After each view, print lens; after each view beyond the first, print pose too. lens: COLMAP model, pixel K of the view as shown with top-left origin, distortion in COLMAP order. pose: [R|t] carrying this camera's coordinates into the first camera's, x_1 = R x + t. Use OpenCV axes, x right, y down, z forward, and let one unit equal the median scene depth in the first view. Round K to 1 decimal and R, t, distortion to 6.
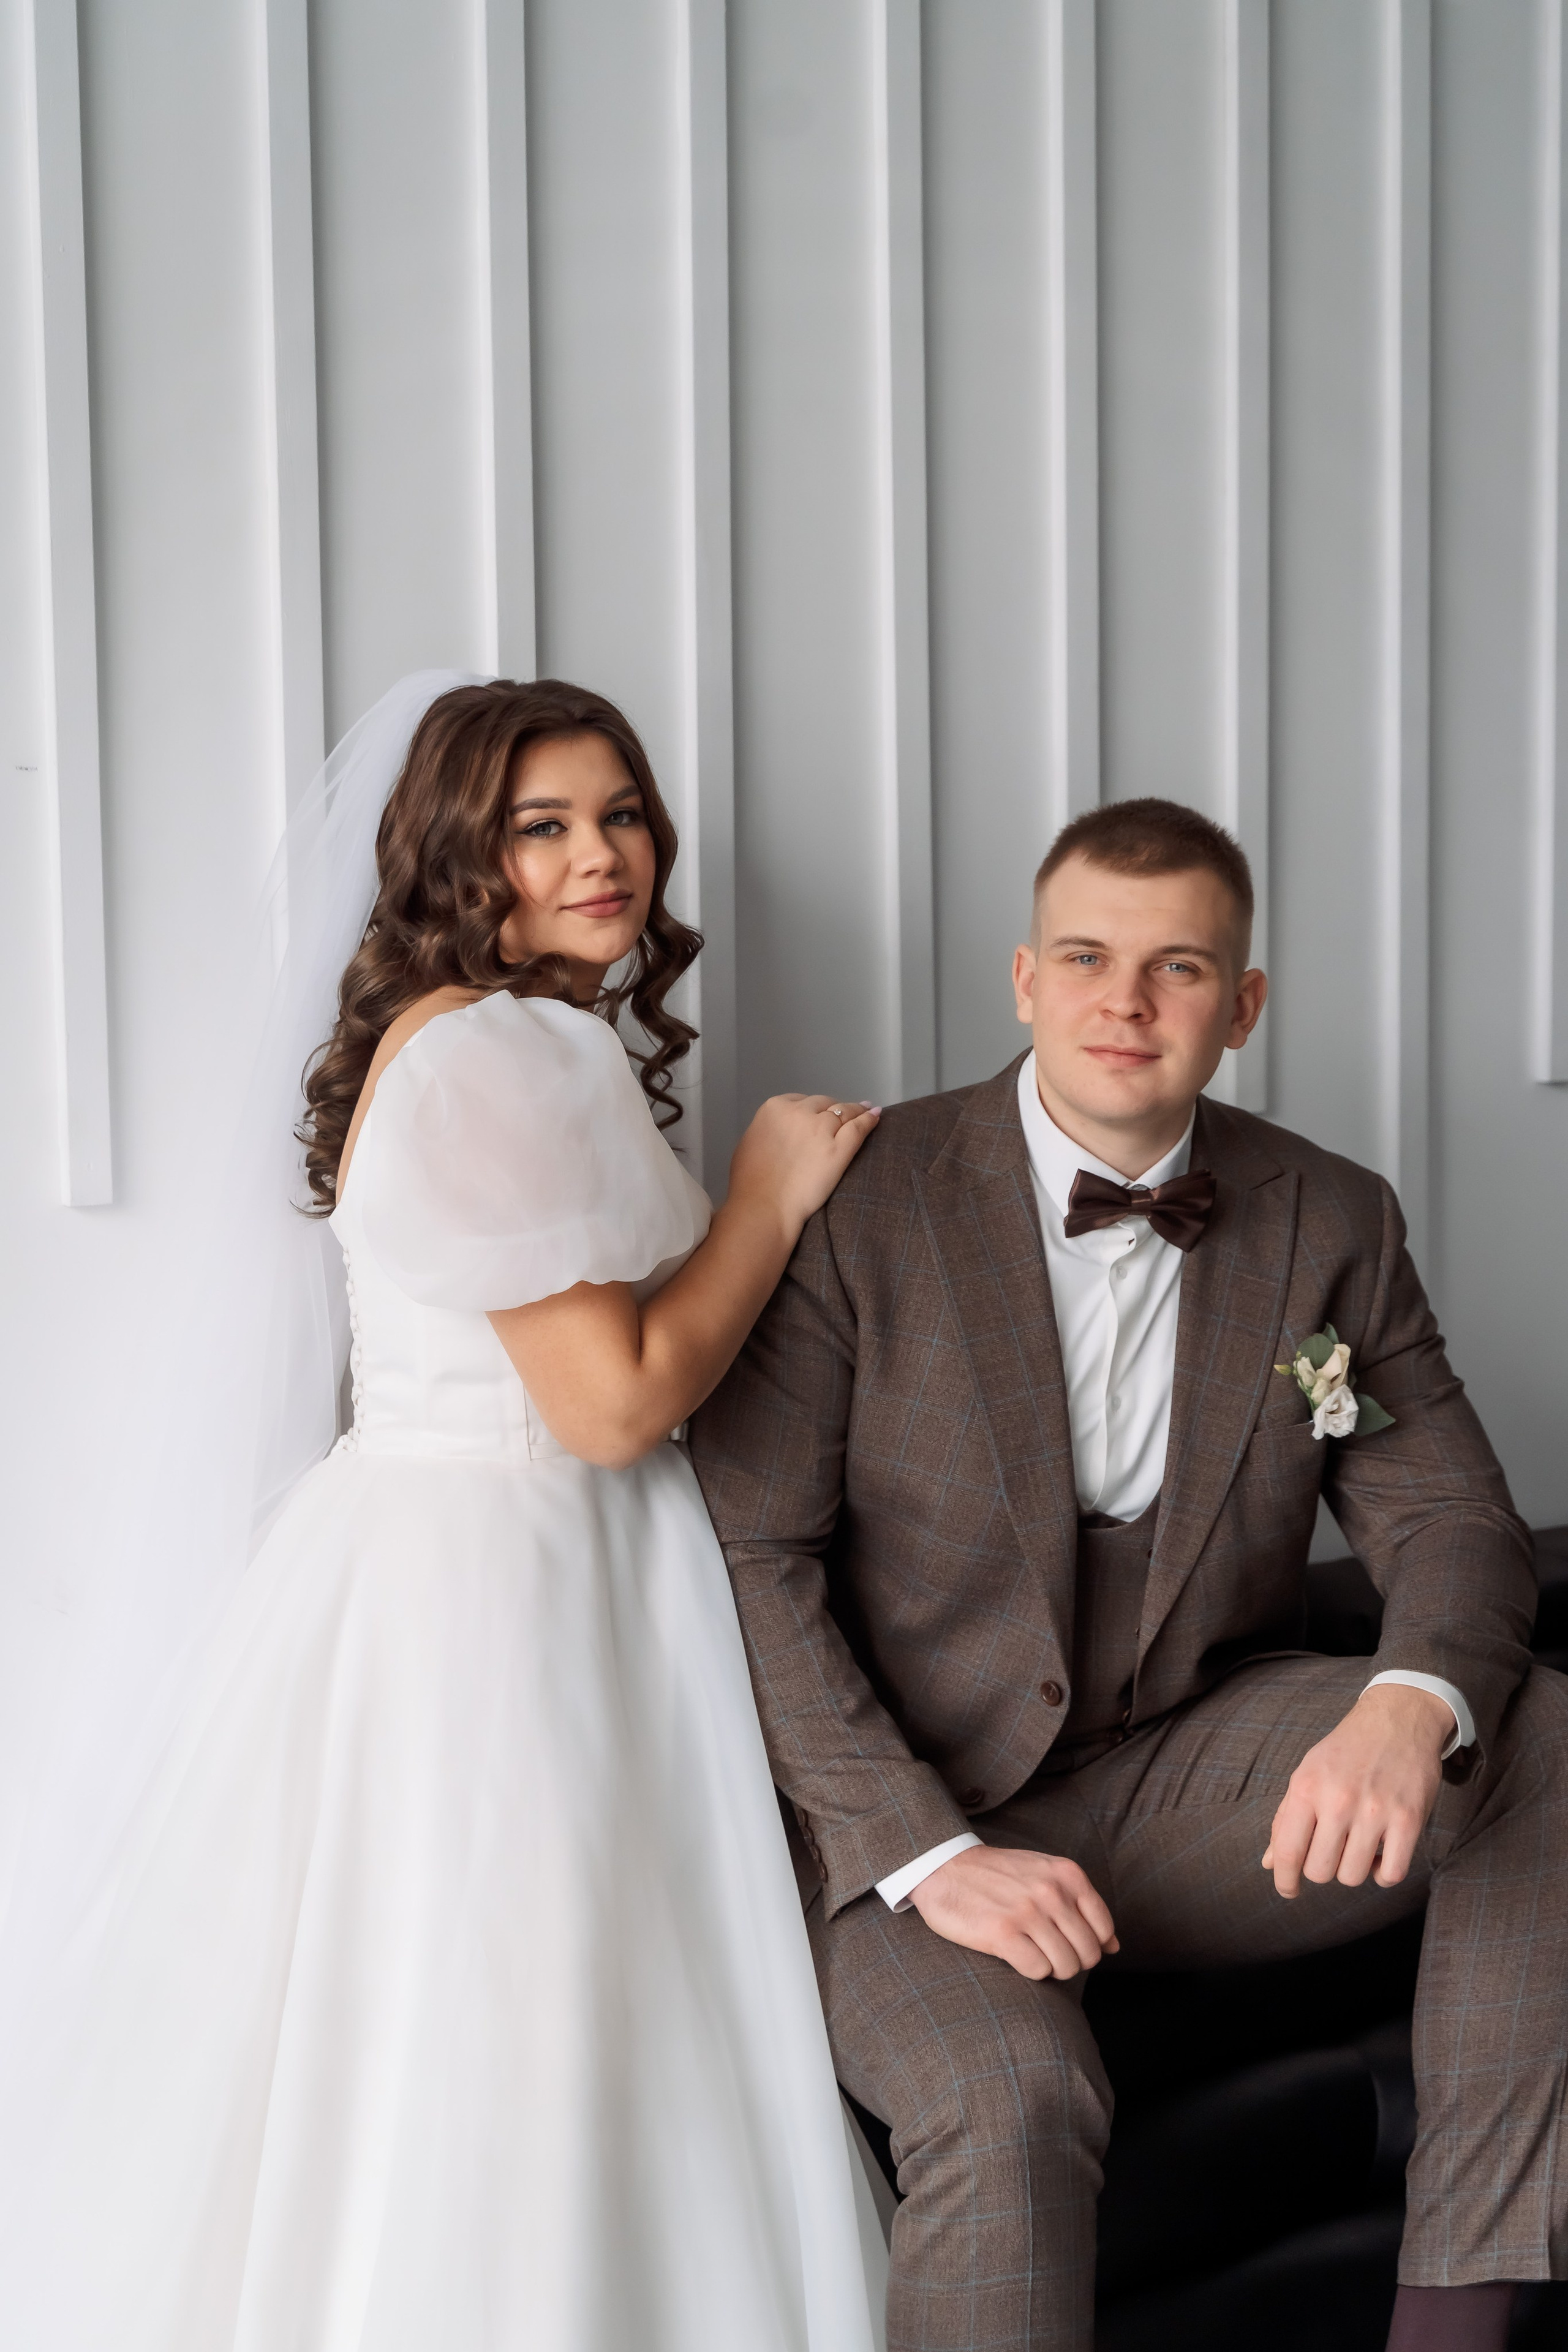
lens RADIAL K [[3913.7, 0, 779.3], [0, 3913.7, 1169.5], [0, 0, 1]] dist [0.001698, 0.000000]
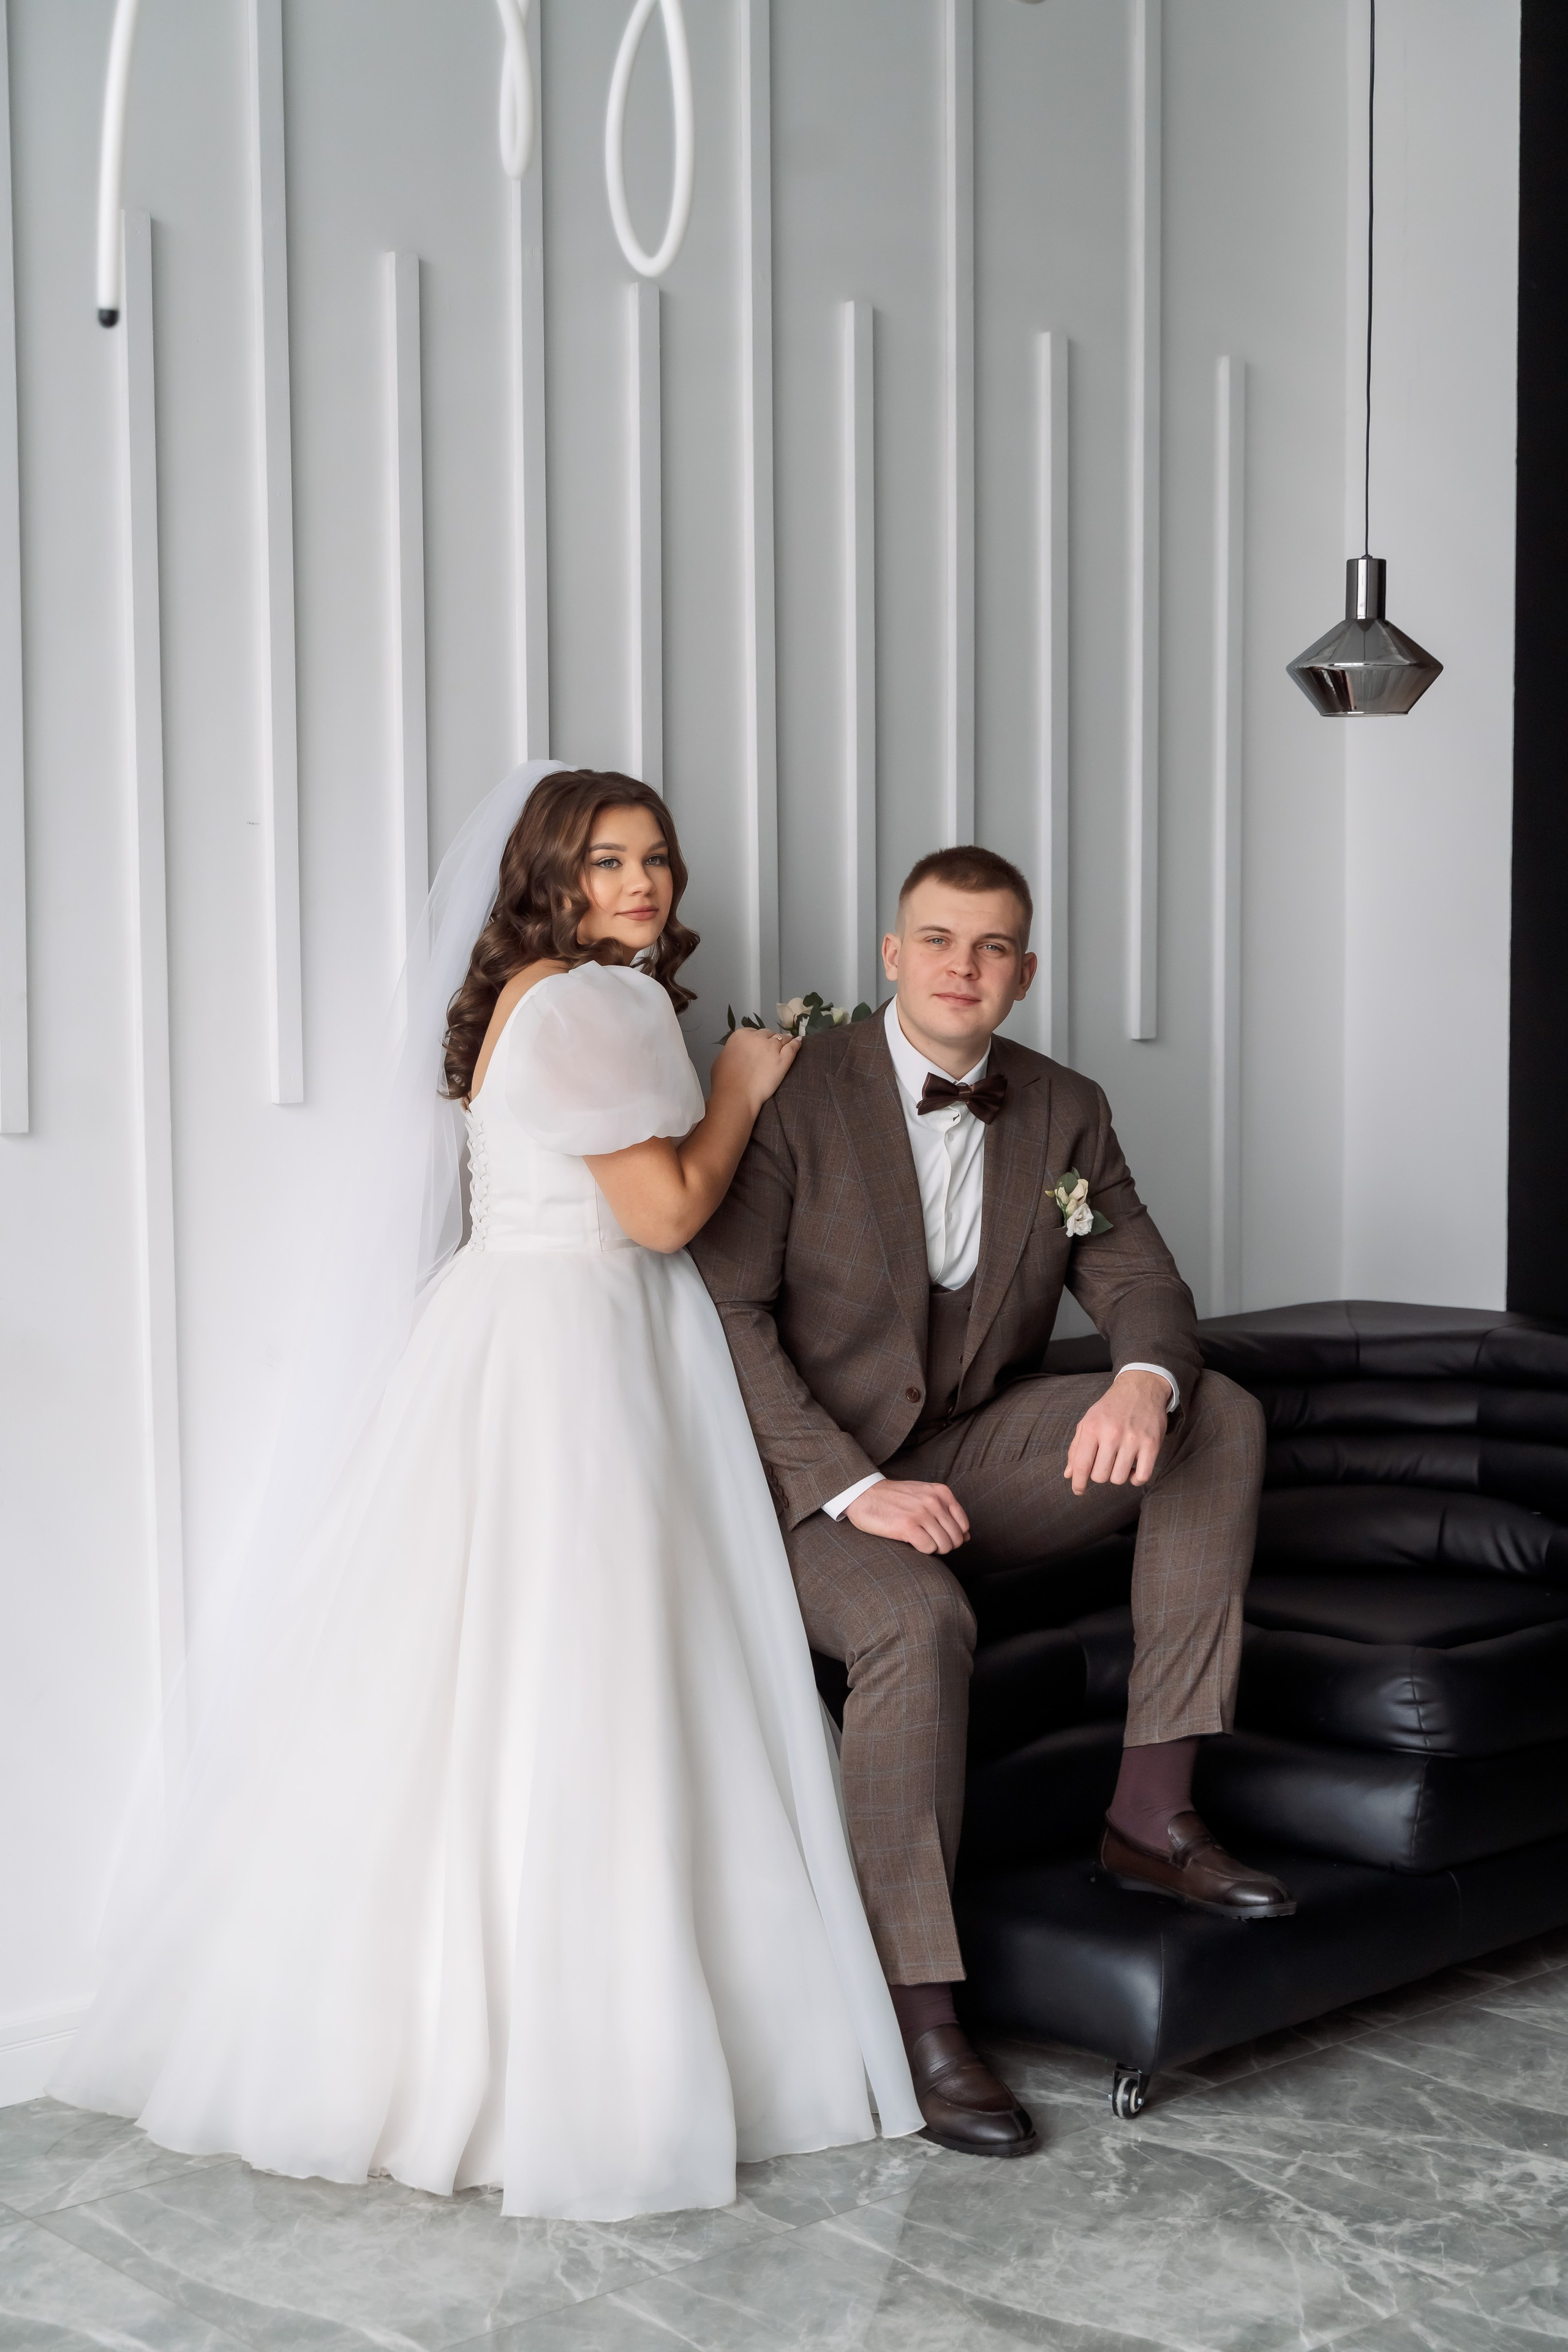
lens RADIAL K [[3611.5, 0, 786.5], [0, 3611.5, 1180.2], [0, 0, 1]] dist [0.019638, 0.000000]
pose [[0.982732, -0.007698, 0.184875, -0.263886], [0.011347, 0.999761, -0.018690, 0.073290], [-0.184687, 0.020465, 0.982584, -0.477530]]
